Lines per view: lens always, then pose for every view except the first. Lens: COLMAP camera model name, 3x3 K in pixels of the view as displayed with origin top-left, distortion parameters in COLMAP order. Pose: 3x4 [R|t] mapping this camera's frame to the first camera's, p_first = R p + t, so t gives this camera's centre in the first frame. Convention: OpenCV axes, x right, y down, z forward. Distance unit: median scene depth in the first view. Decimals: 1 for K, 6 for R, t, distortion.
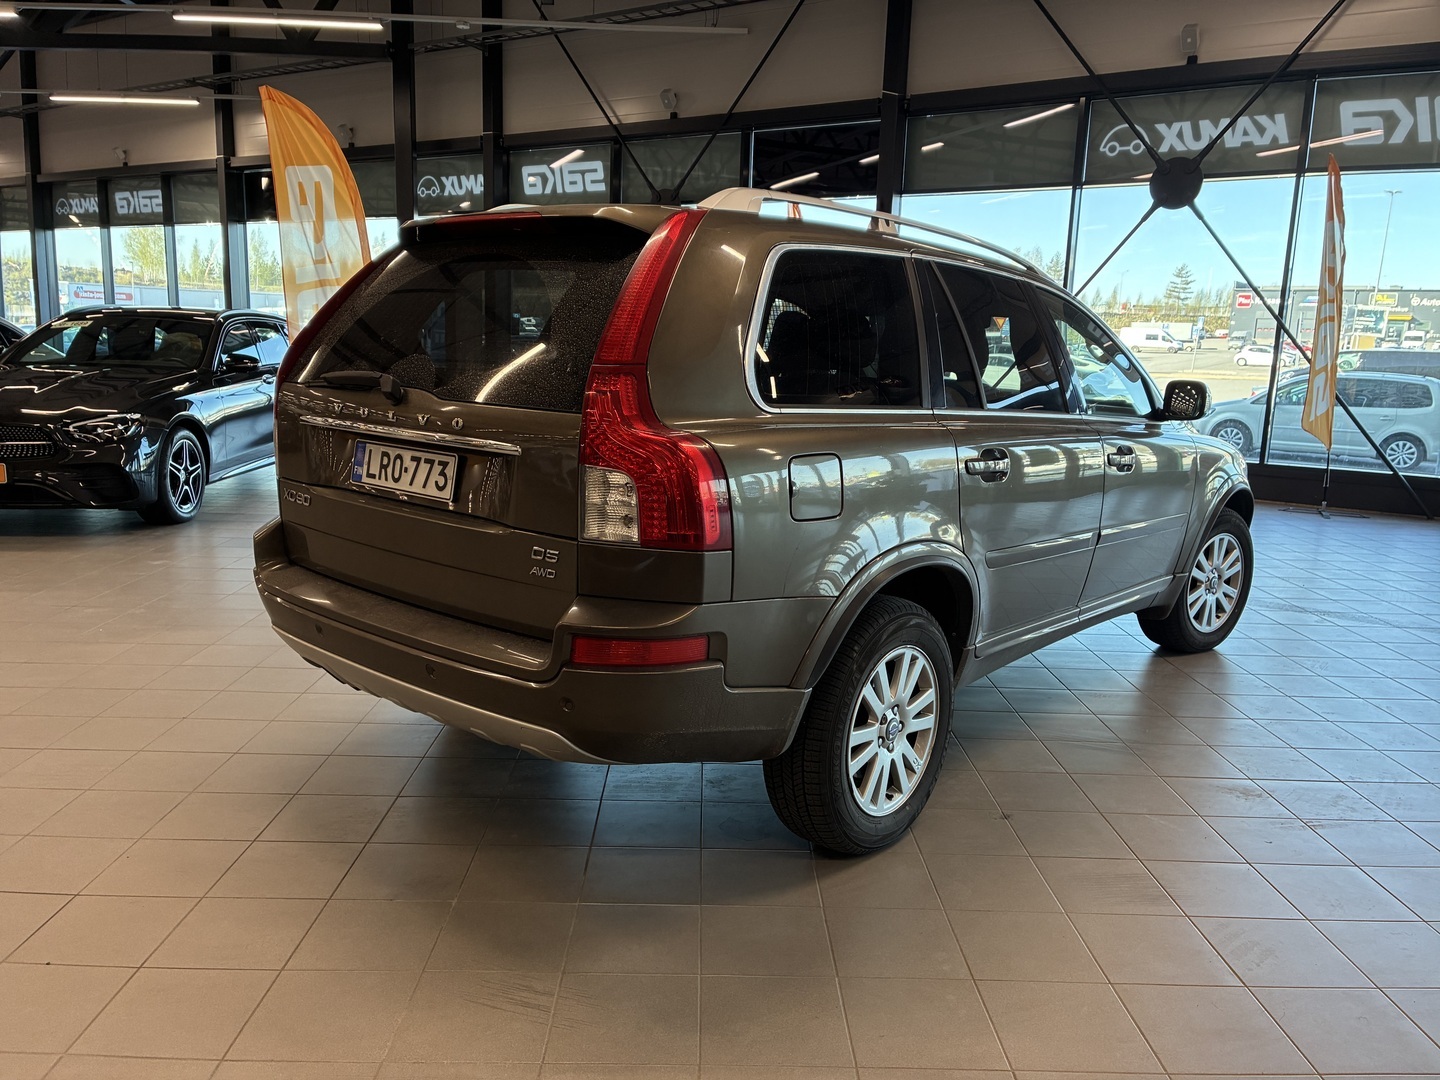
lens RADIAL K [[1098.1, 0, 720.0], [0, 1098.1, 540.0], [0, 0, 1]] dist [0.038417, -0.003242]
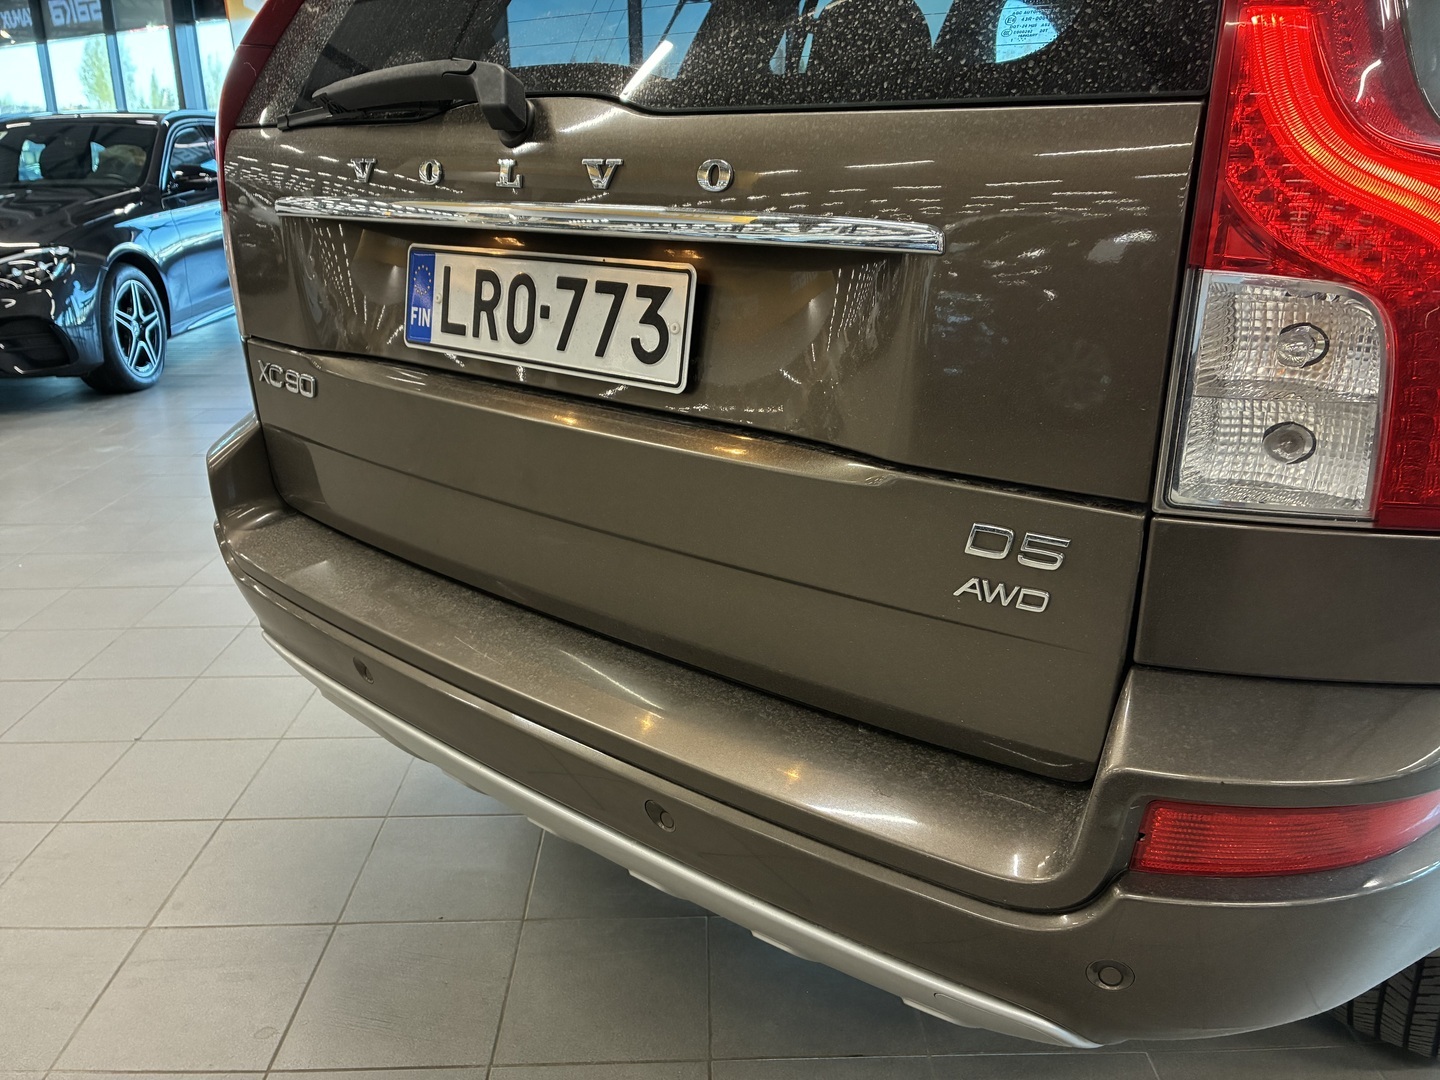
lens RADIAL K [[1099.4, 0, 720.0], [0, 1099.4, 540.0], [0, 0, 1]] dist [0.094095, -0.112590]
pose [[0.999271, -0.037683, -0.006149, -0.084842], [0.038180, 0.987942, 0.150045, -0.015060], [0.000421, -0.150170, 0.988660, 0.223116]]
